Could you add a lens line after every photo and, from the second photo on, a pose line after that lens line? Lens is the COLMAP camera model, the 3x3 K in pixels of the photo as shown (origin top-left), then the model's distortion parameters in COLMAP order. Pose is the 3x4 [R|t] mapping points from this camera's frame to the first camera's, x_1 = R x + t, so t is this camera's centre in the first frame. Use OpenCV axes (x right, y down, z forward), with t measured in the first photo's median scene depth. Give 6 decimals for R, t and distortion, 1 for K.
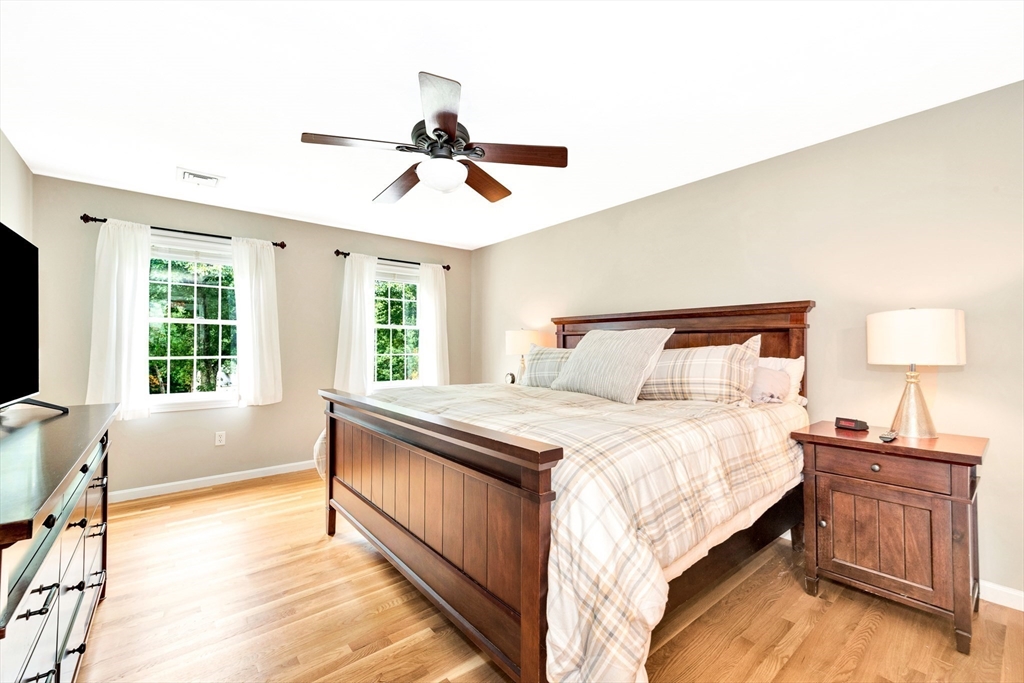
lens RADIAL K [[426.2, 0, 511.1], [0, 426.2, 337.8], [0, 0, 1]] dist [0.002811, -0.000475]
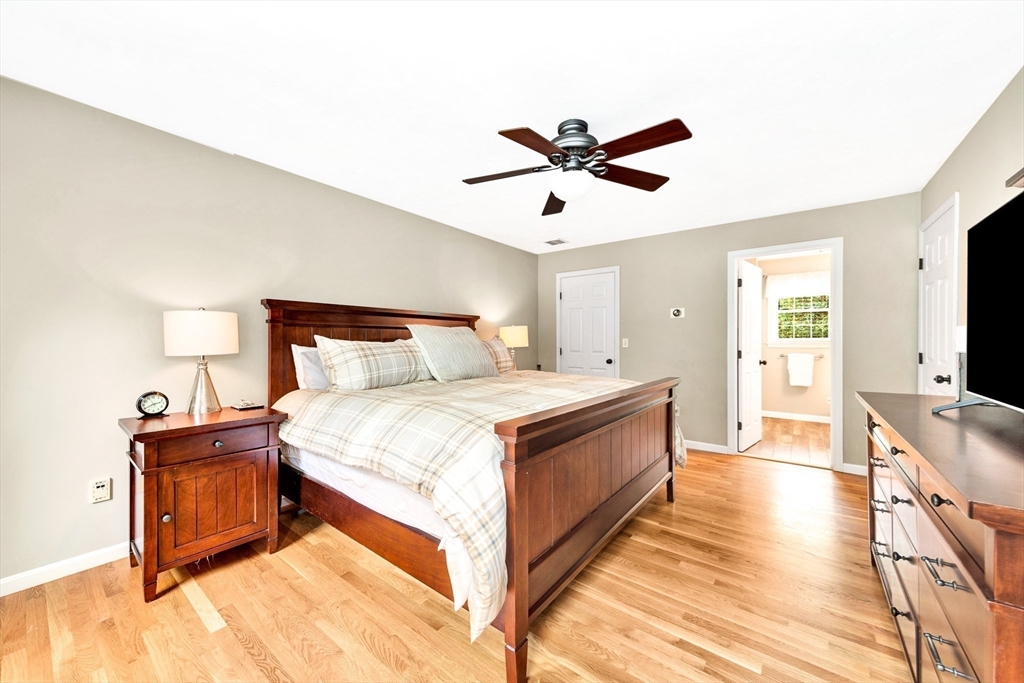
lens RADIAL K [[378.9, 0, 509.1], [0, 378.9, 341.9], [0, 0, 1]] dist [-0.000925, 0.000223]
pose [[-0.220674, -0.005515, 0.975332, -1.024264], [-0.020845, 0.999782, 0.000937, 0.026349], [-0.975125, -0.020124, -0.220740, 1.301519]]
